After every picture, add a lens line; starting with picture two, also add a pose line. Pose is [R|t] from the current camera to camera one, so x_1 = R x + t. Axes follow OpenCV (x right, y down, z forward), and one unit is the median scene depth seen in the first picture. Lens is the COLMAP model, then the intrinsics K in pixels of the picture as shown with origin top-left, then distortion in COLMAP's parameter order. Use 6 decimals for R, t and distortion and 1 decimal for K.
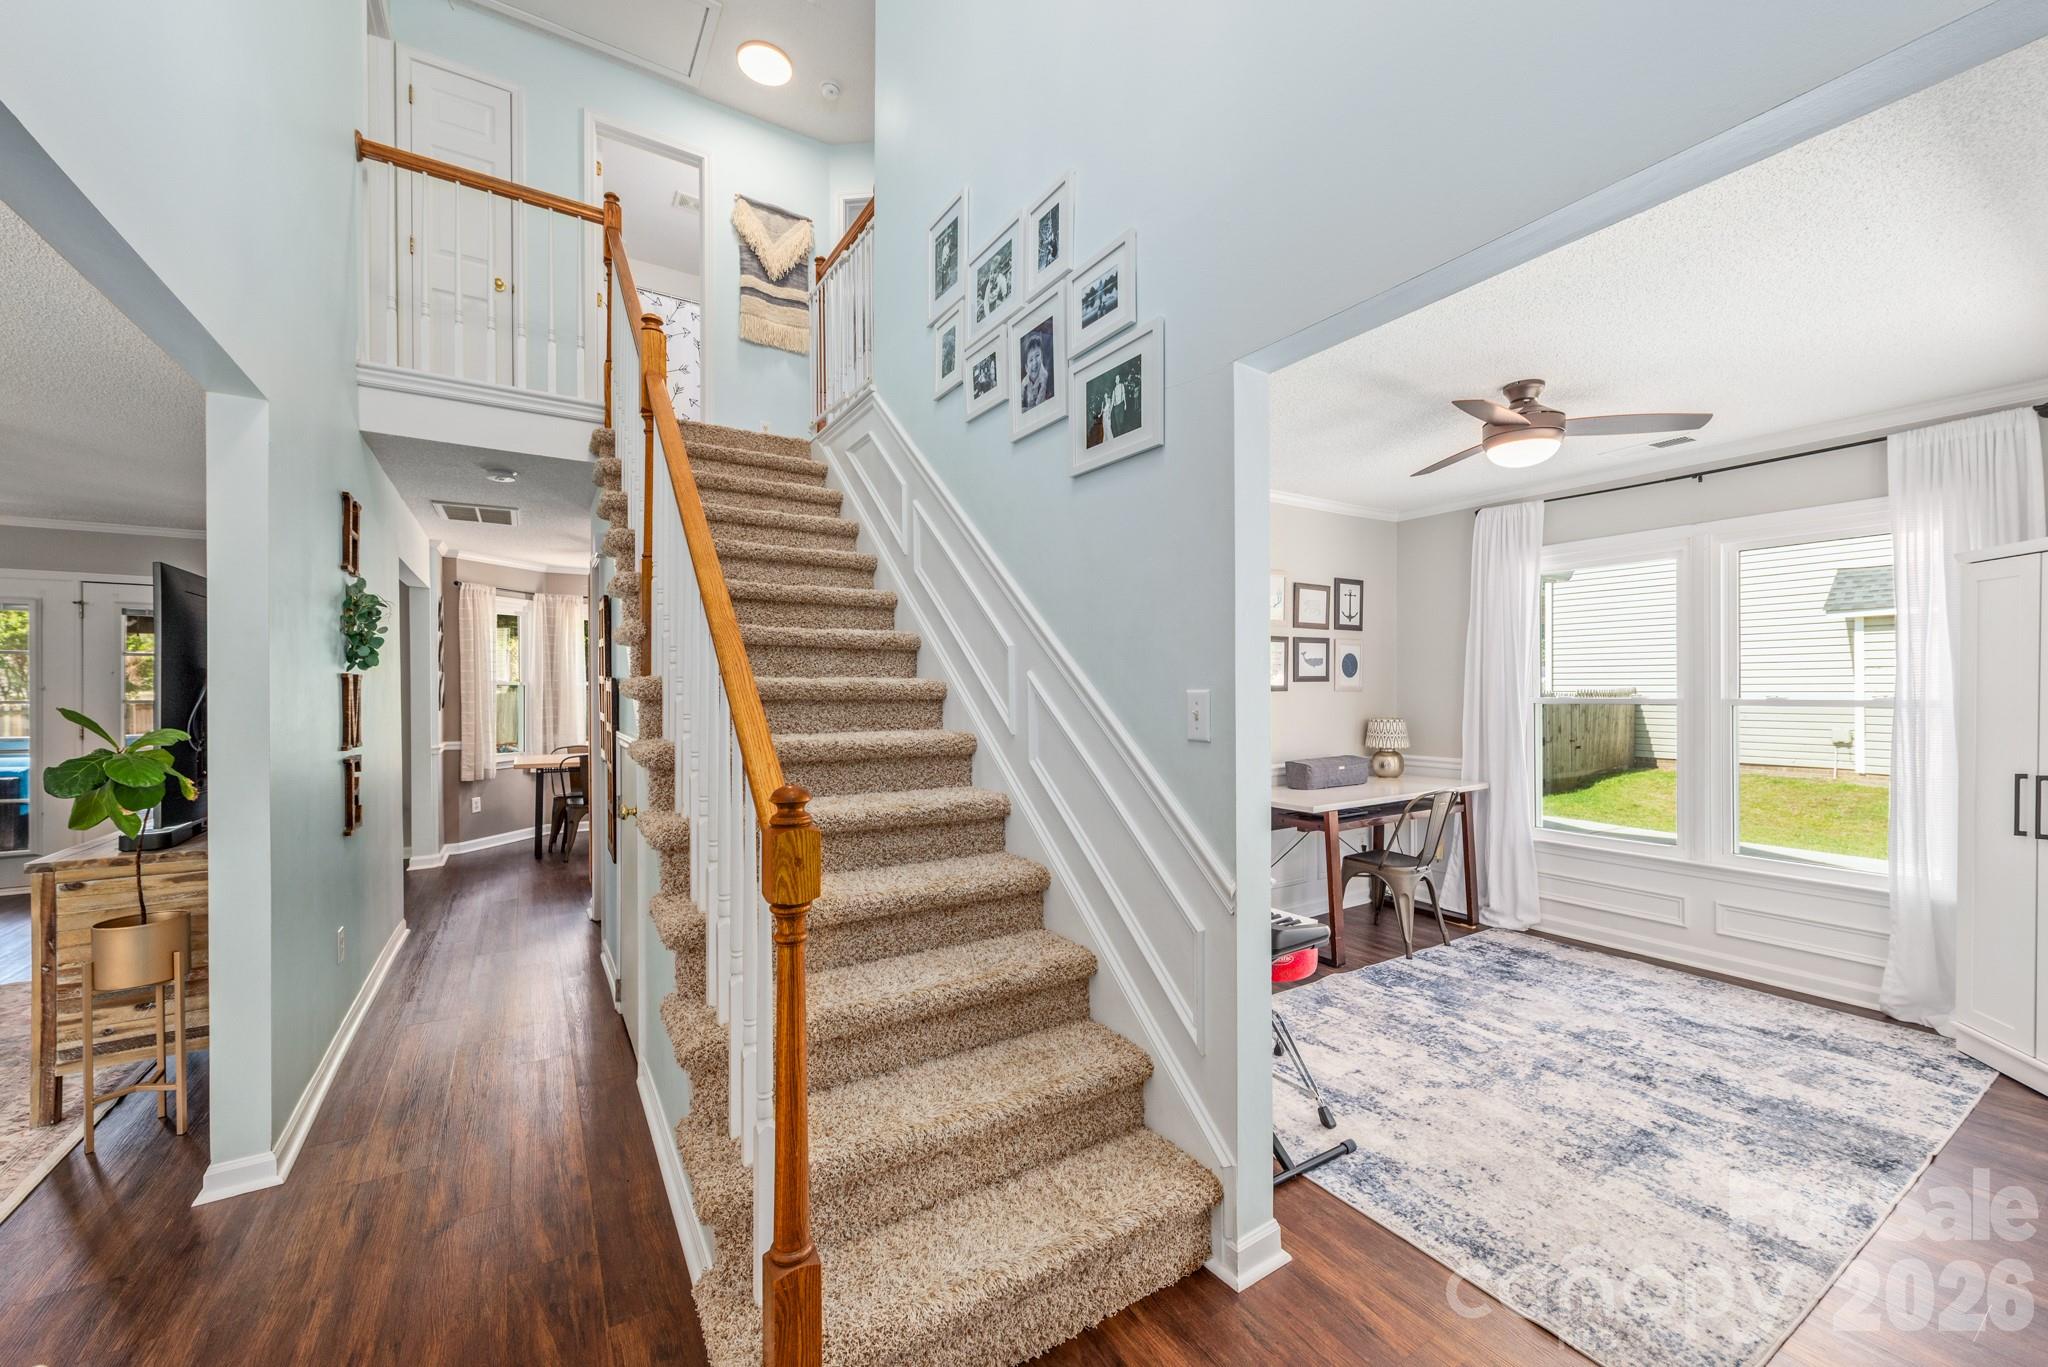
lens RADIAL K [[790.1, 0, 1031.5], [0, 790.1, 689.6], [0, 0, 1]] dist [0.008008, -0.003083]
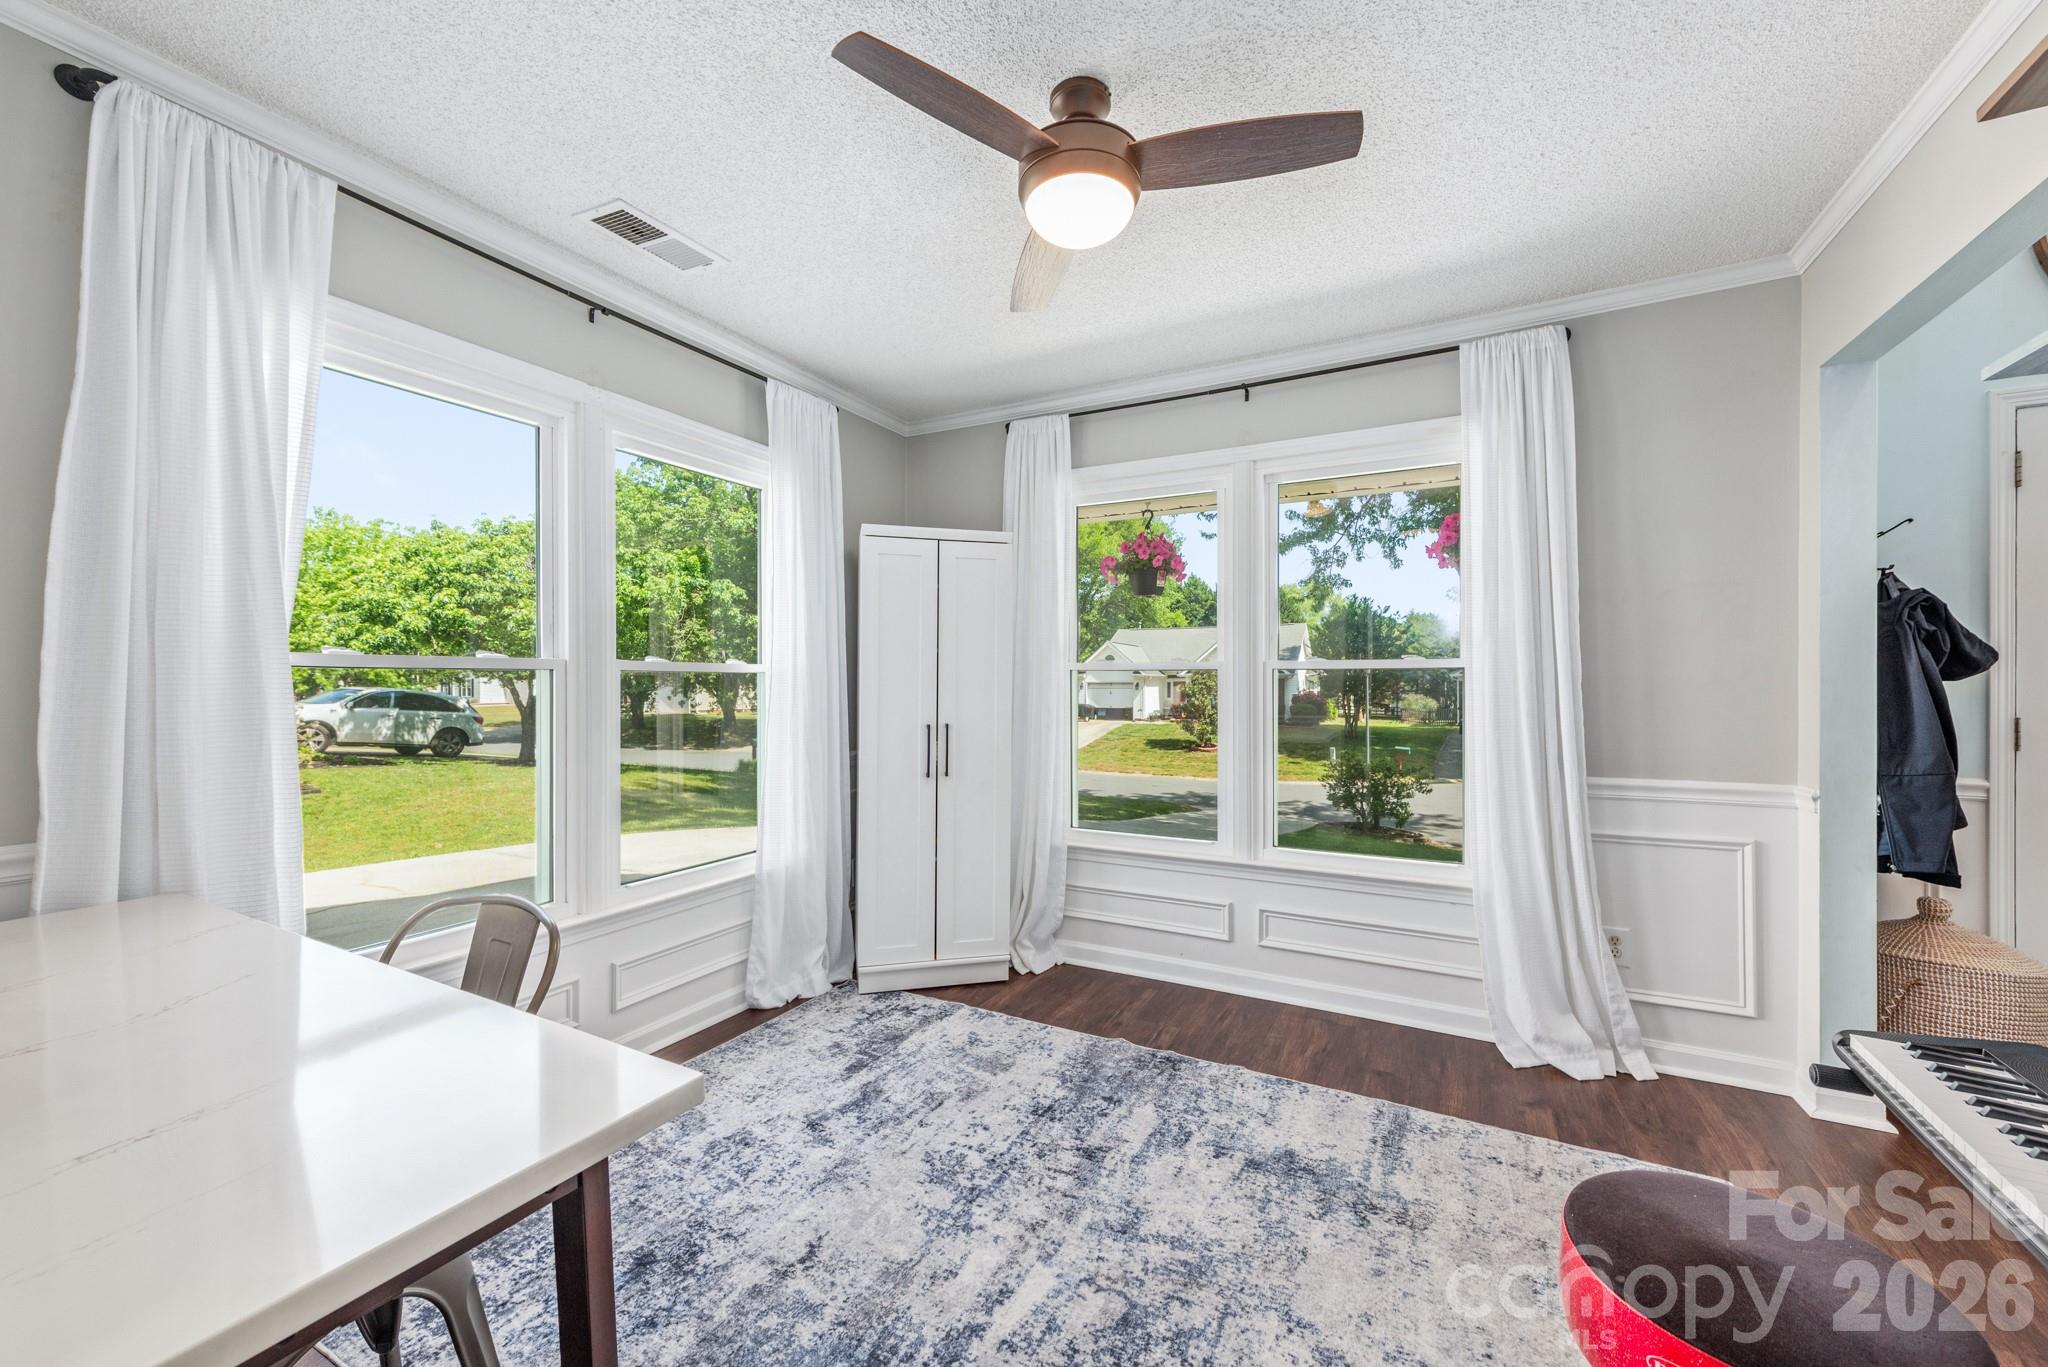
lens RADIAL K [[797.7, 0, 1034.7], [0, 797.7, 684.8], [0, 0, 1]] dist [0.012159, -0.004325]
pose [[-0.498986, 0.001320, 0.866609, 0.115729], [0.007481, 0.999968, 0.002785, 0.037301], [-0.866578, 0.007873, -0.498980, 1.173839]]
